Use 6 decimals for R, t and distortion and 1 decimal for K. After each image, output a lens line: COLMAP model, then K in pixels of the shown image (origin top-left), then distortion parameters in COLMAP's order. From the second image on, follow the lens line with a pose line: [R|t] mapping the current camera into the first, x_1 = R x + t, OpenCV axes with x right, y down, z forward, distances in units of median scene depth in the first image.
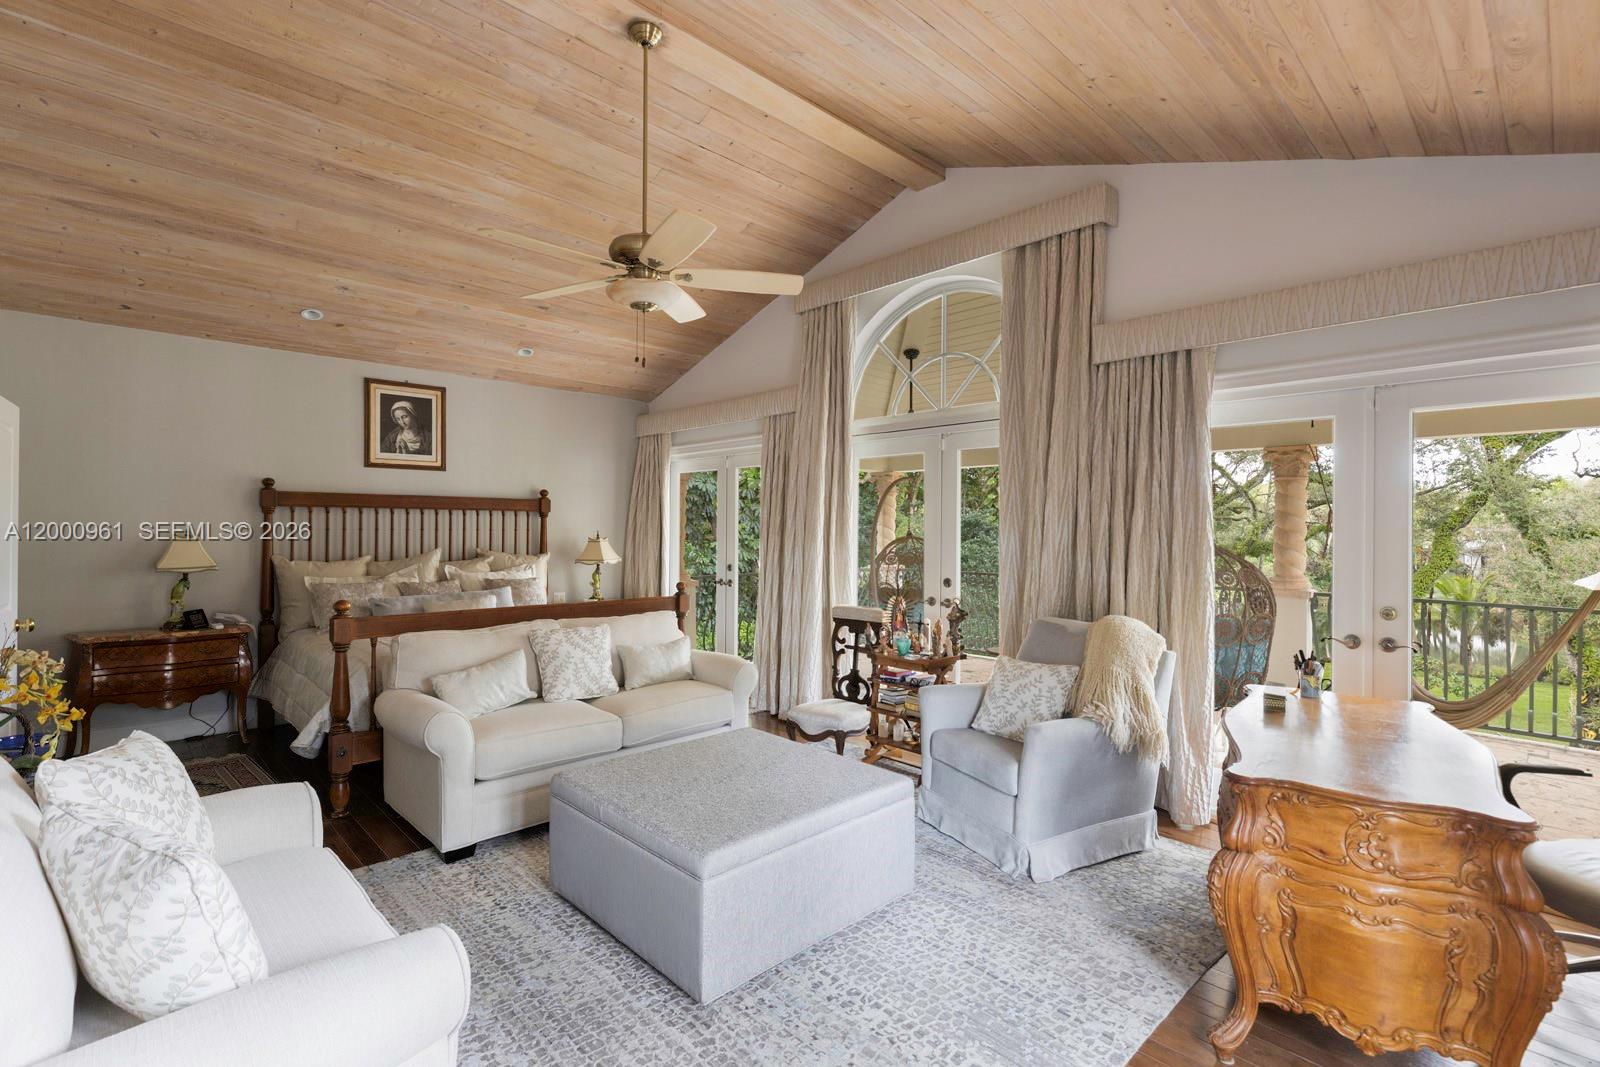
lens RADIAL K [[732.5, 0, 798.1], [0, 732.5, 532.3], [0, 0, 1]] dist [0.005108, -0.001317]
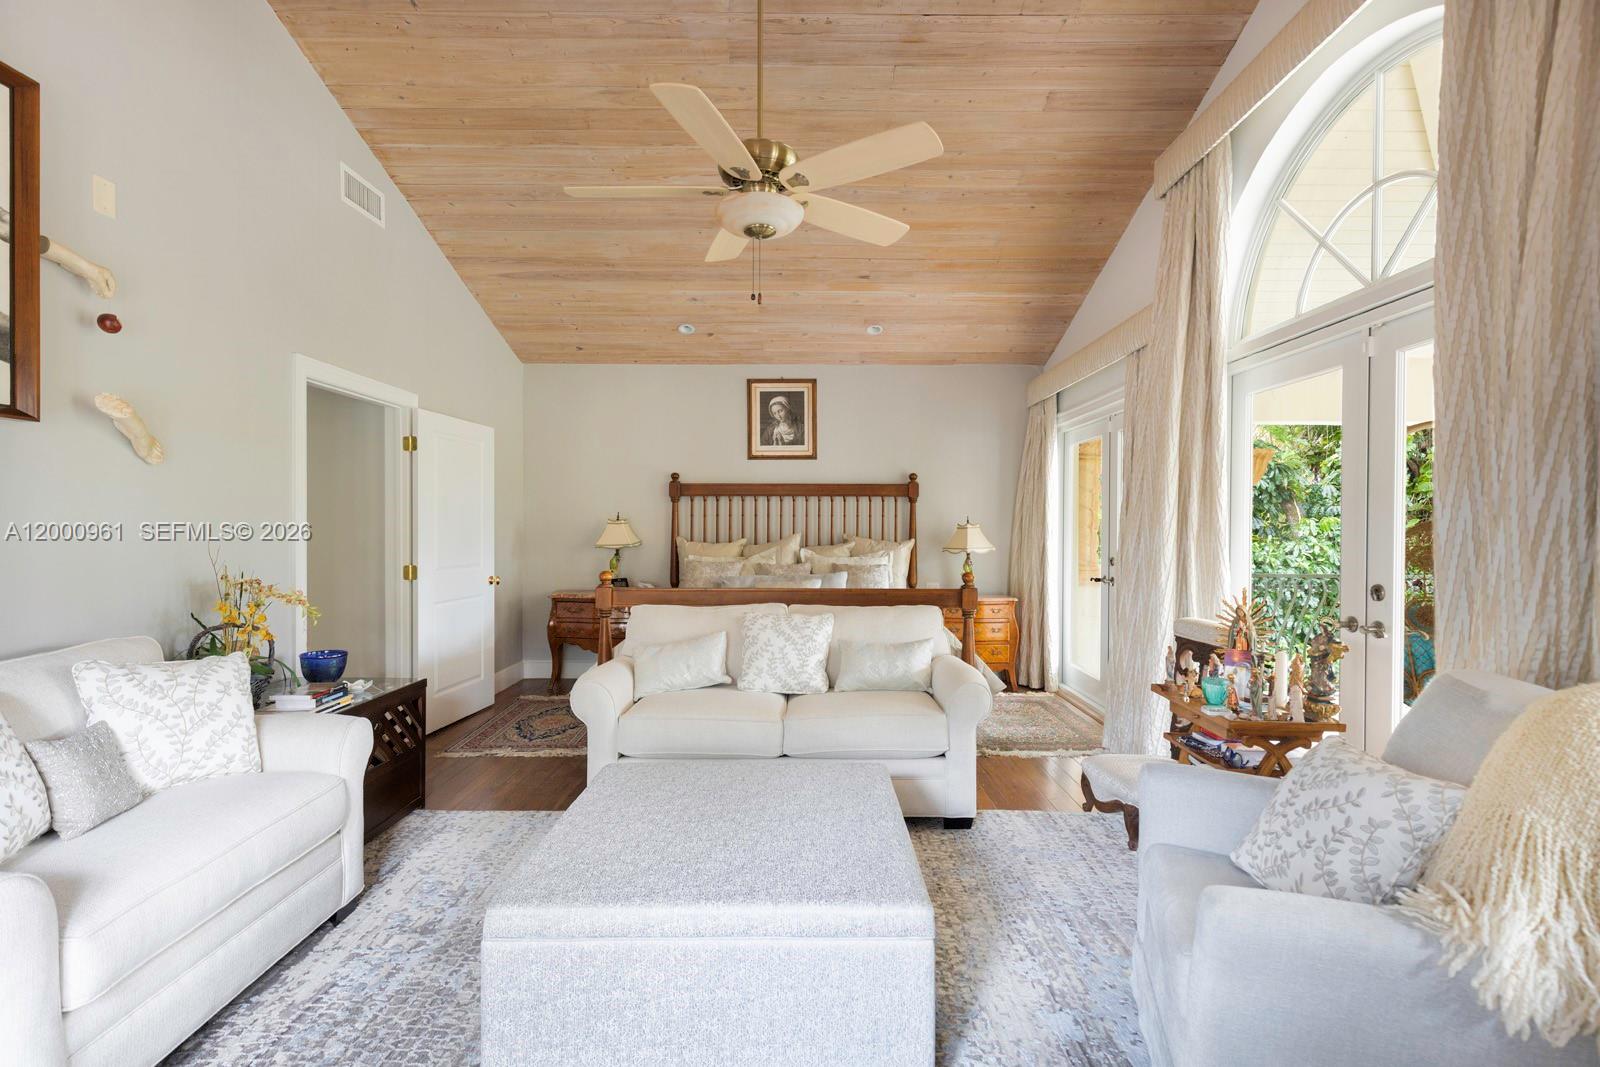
lens RADIAL K [[732.5, 0, 802.1], [0, 732.5, 535.6], [0, 0, 1]] dist [0.005108, -0.001317]
pose [[0.722097, 0.005097, -0.691773, 0.245314], [-0.001325, 0.999981, 0.005985, 0.020171], [0.691790, -0.003404, 0.722091, 0.261753]]
